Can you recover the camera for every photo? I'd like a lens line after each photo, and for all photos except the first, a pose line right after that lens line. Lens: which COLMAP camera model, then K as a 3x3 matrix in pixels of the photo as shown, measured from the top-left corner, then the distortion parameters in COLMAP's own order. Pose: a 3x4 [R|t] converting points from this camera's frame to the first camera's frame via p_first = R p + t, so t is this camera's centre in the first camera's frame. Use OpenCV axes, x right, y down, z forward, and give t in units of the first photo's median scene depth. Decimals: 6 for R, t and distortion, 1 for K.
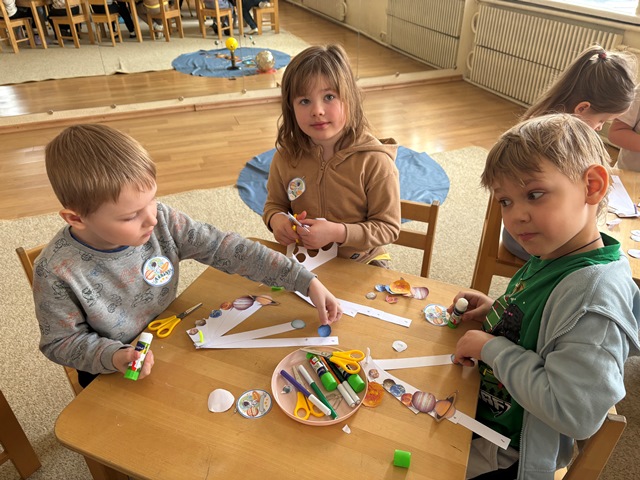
lens RADIAL K [[482.9, 0, 318.8], [0, 482.9, 240.0], [0, 0, 1]] dist [0.013434, 0.005030]
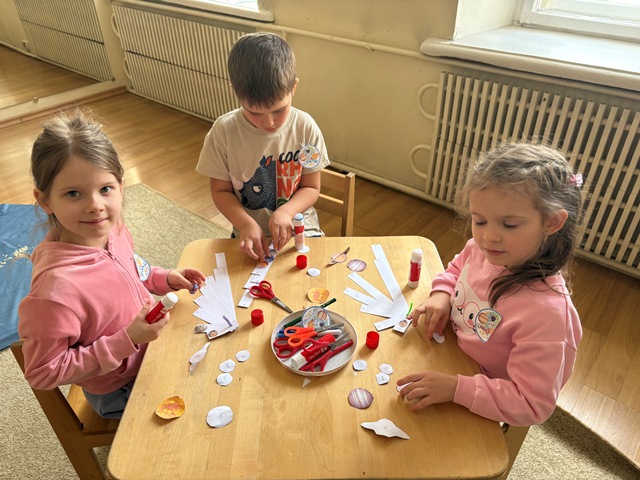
lens RADIAL K [[482.9, 0, 322.0], [0, 482.9, 240.5], [0, 0, 1]] dist [0.013434, 0.005030]
pose [[0.854812, -0.295198, 0.426795, 0.148824], [0.283550, 0.954507, 0.092285, -0.060142], [-0.434622, 0.042131, 0.899627, 0.085986]]
